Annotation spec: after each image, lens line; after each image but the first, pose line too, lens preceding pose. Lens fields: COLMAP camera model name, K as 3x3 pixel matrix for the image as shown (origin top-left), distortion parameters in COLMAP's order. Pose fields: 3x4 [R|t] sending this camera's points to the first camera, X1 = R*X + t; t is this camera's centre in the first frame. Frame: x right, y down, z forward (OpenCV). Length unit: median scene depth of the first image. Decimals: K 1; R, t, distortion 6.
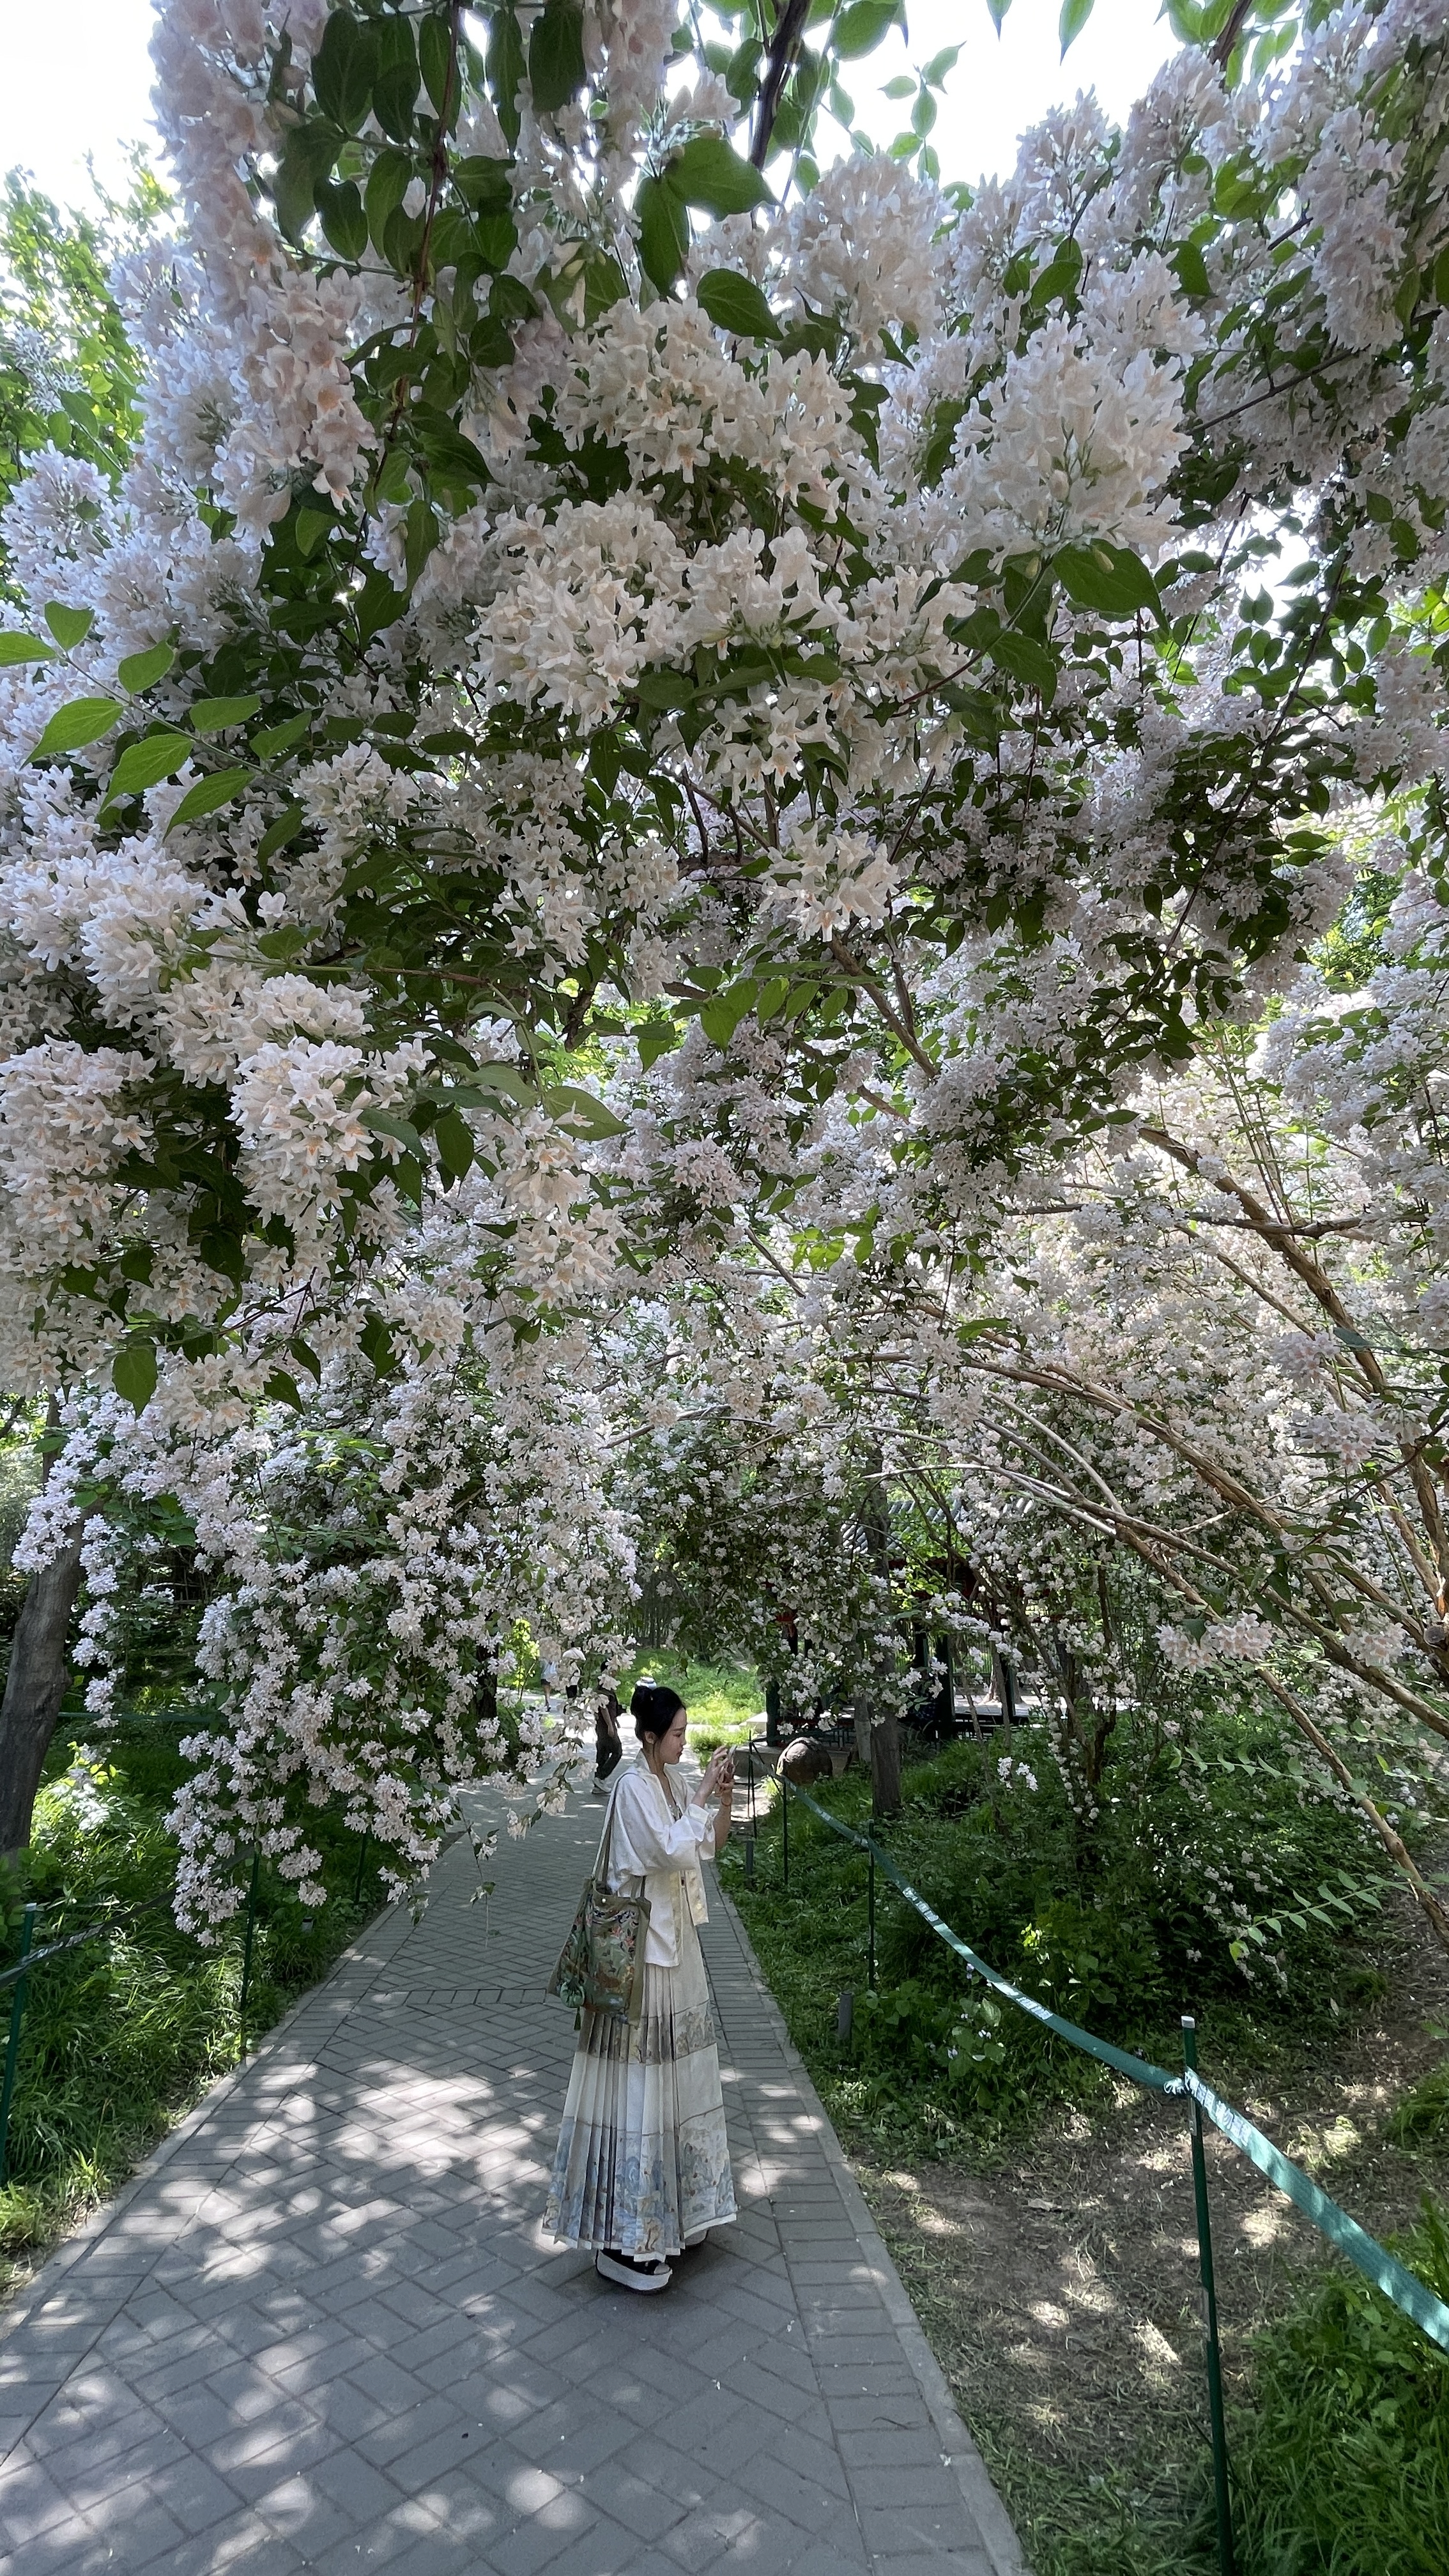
lens RADIAL K [[1077.3, 0, 690.6], [0, 1077.3, 1245.3], [0, 0, 1]] dist [-0.004969, -0.002546]
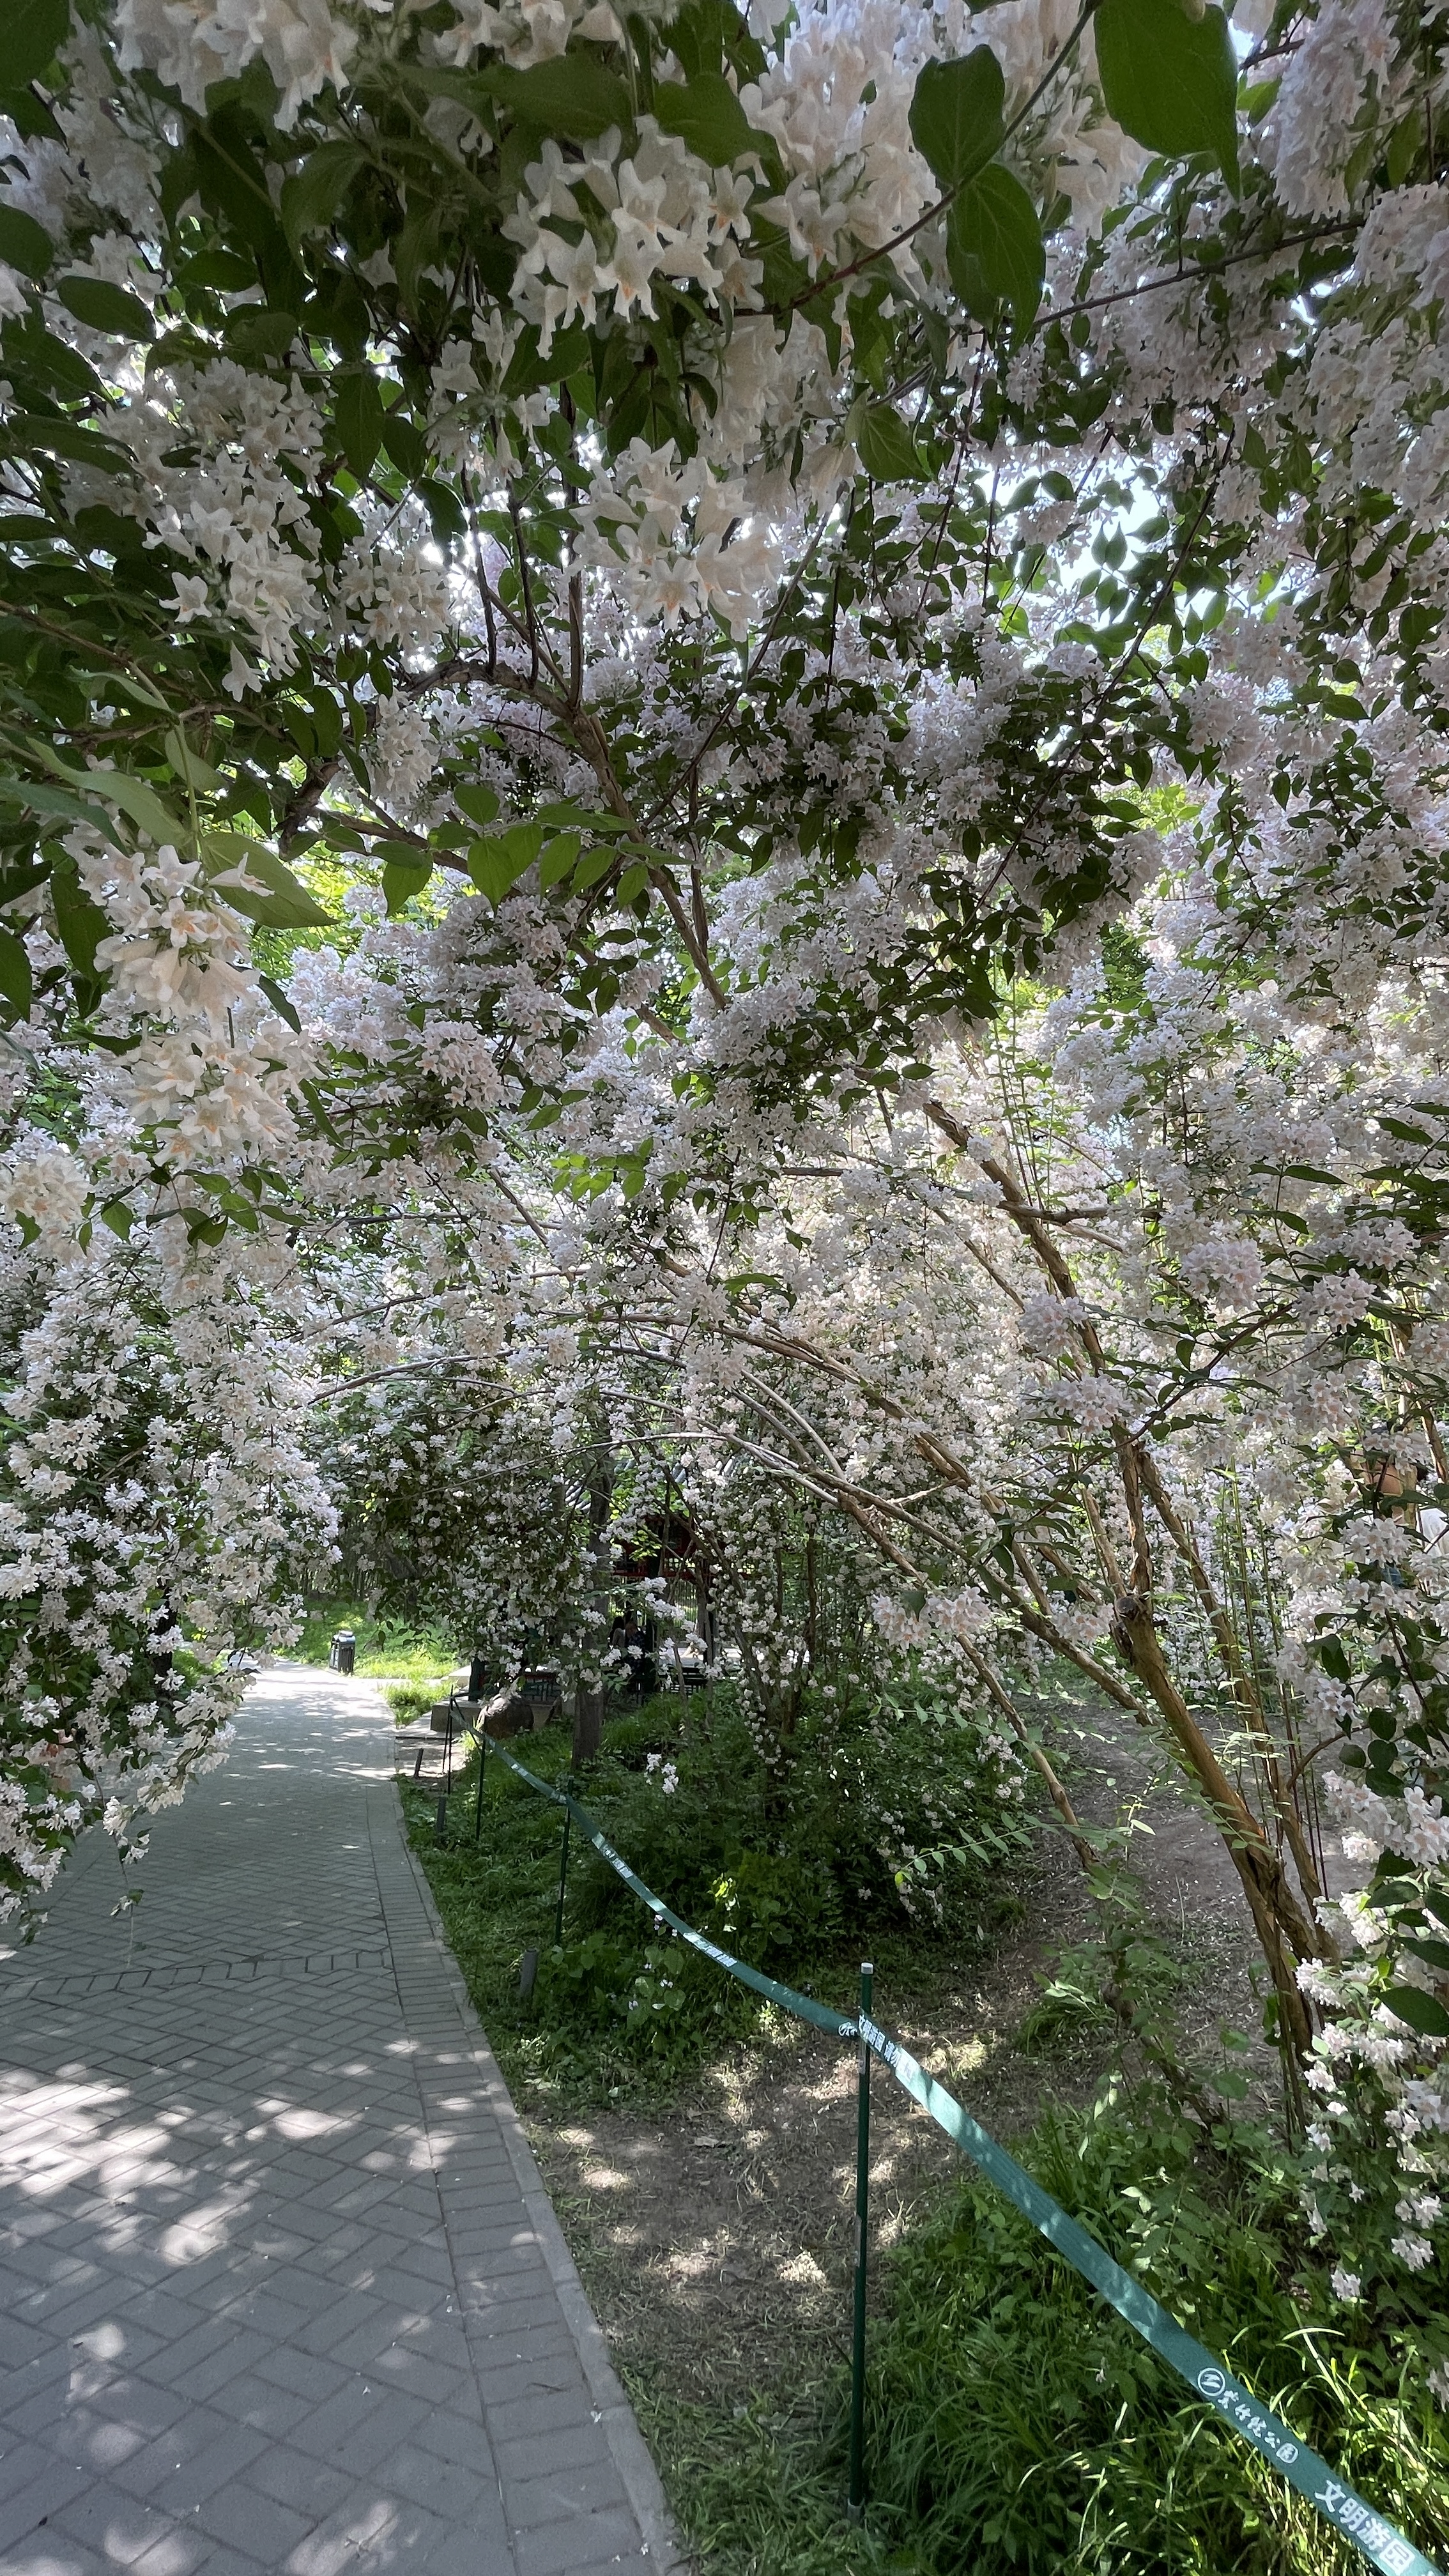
lens RADIAL K [[1077.3, 0, 719.2], [0, 1077.3, 1252.2], [0, 0, 1]] dist [-0.004969, -0.002546]
pose [[0.961605, 0.079726, 0.262602, 0.000535], [-0.091652, 0.995229, 0.033461, 0.012998], [-0.258681, -0.056244, 0.964324, 0.091067]]
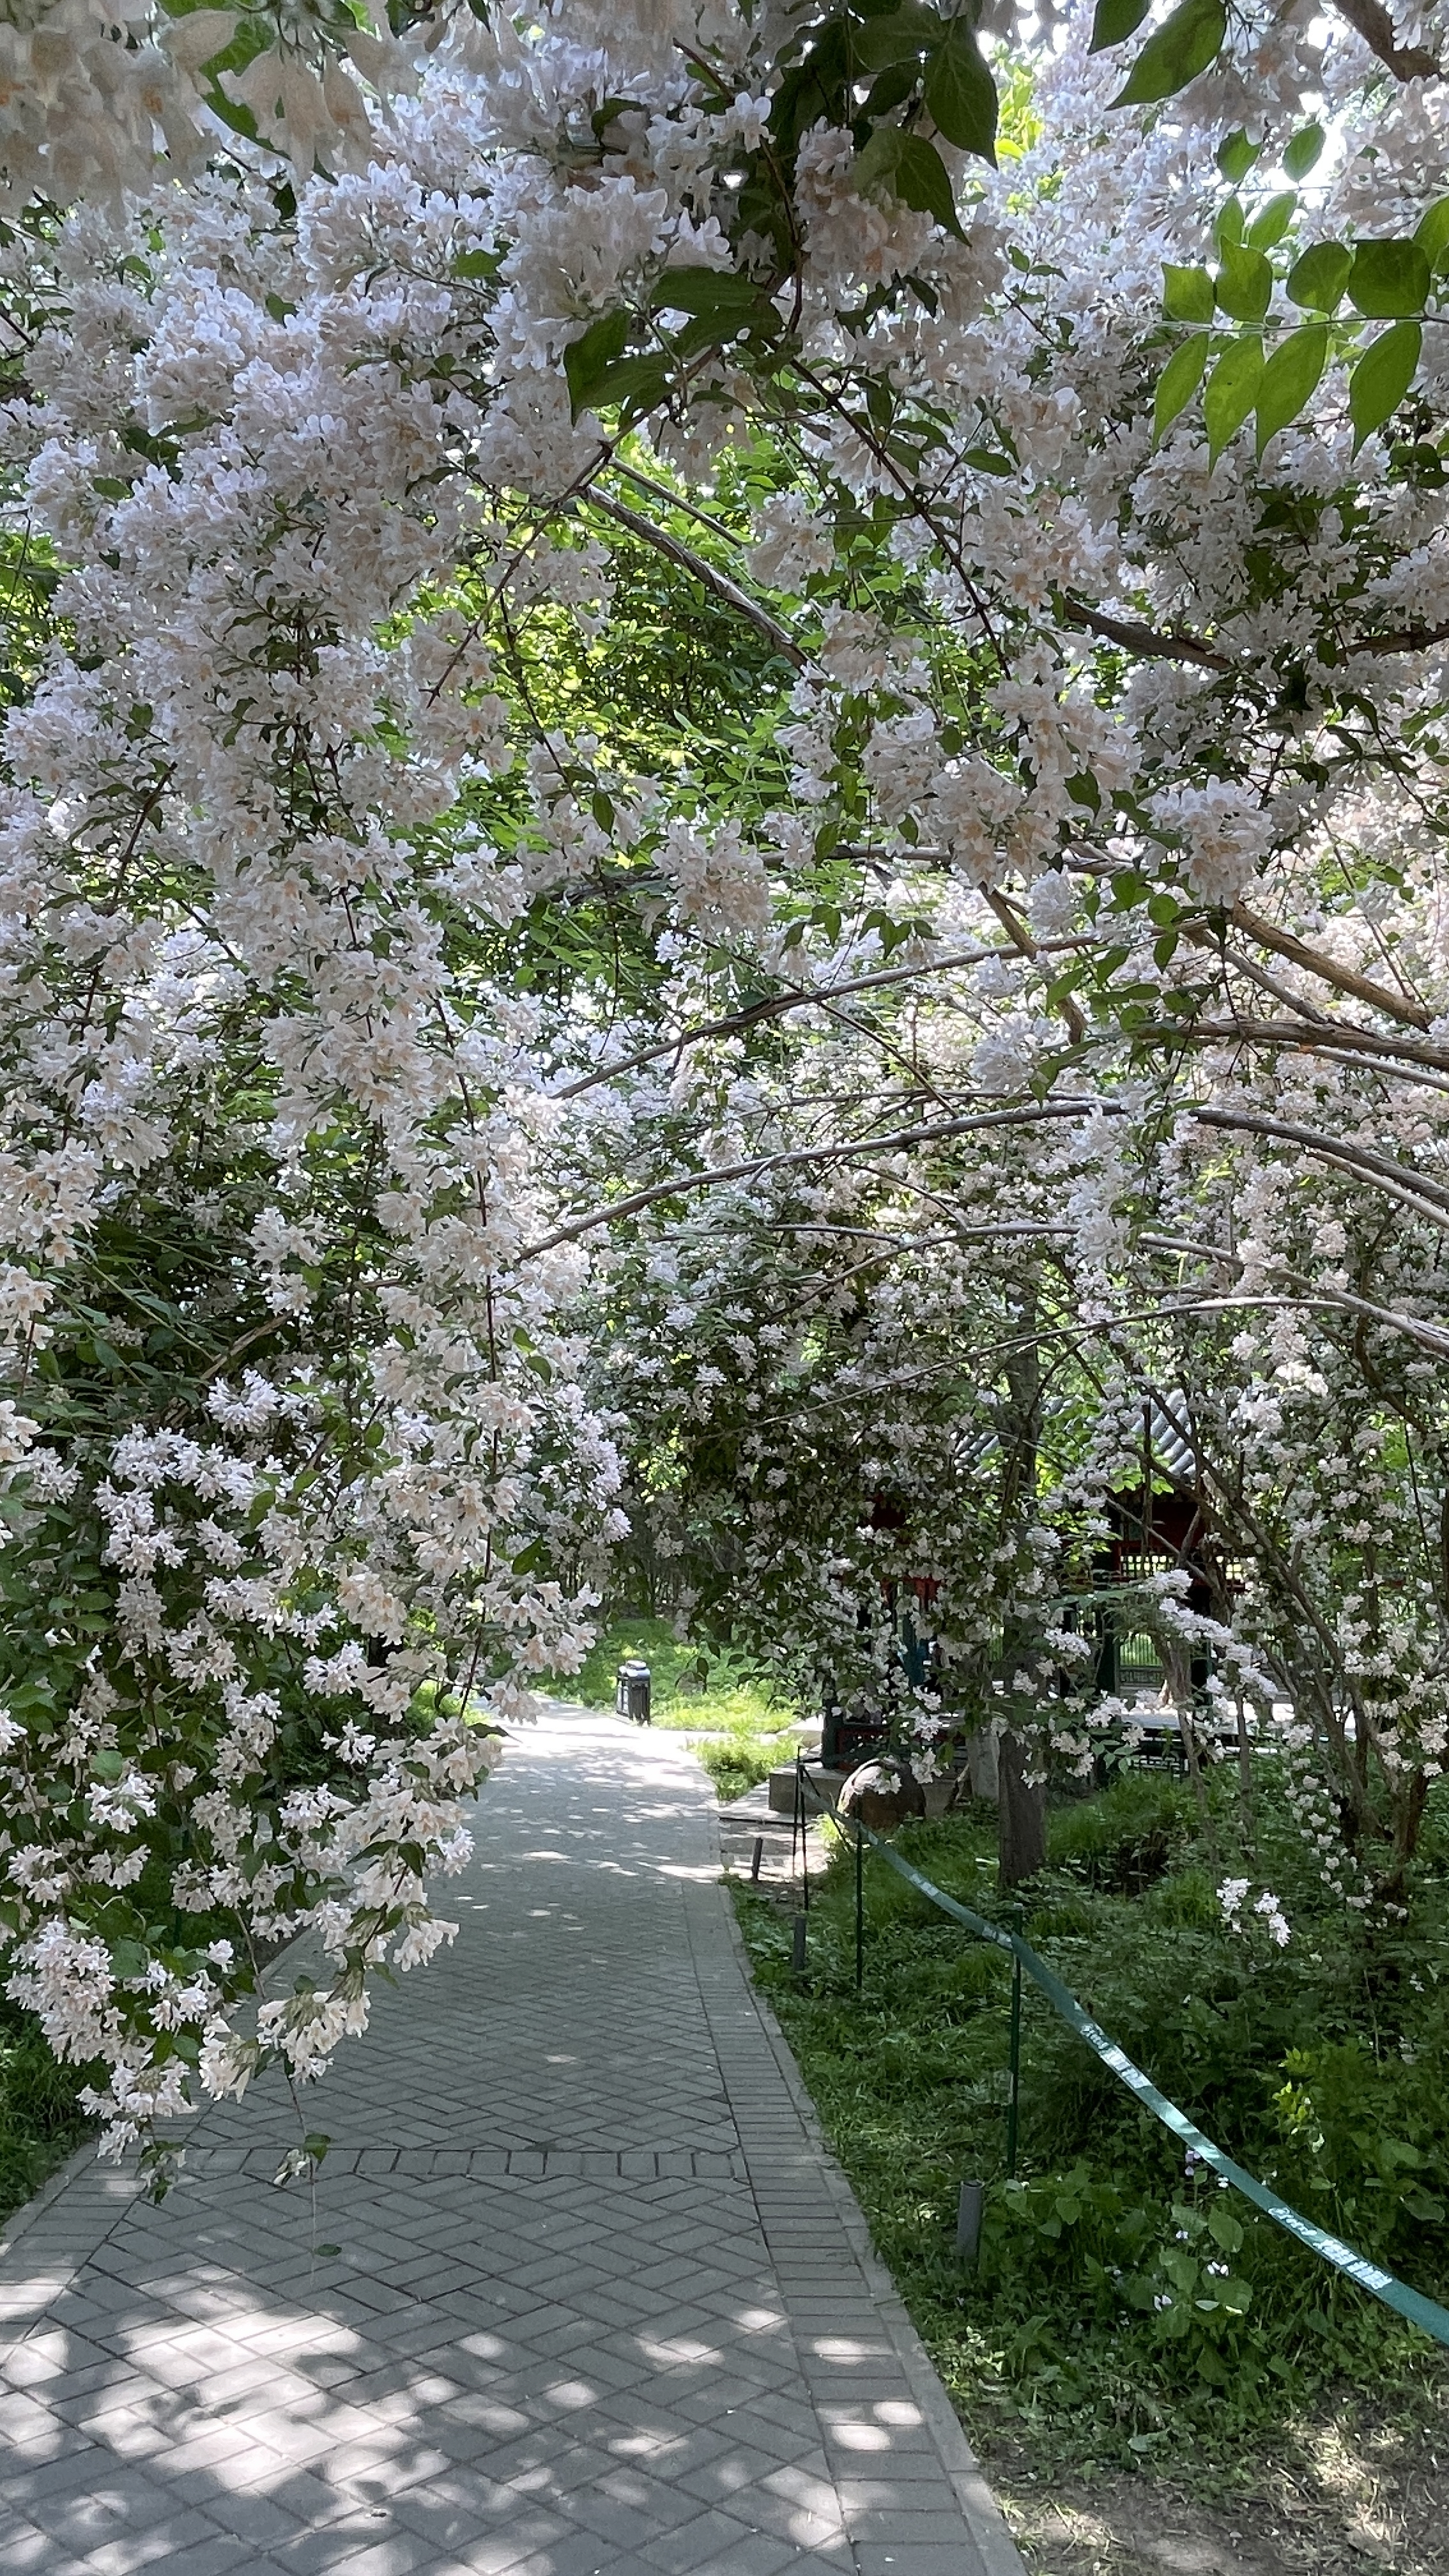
lens RADIAL K [[1671.0, 0, 737.7], [0, 1671.0, 1273.6], [0, 0, 1]] dist [0.040334, -0.004537]
pose [[0.999750, 0.007458, 0.021070, -0.024809], [-0.010591, 0.988208, 0.152750, 0.134628], [-0.019683, -0.152935, 0.988040, 0.385206]]
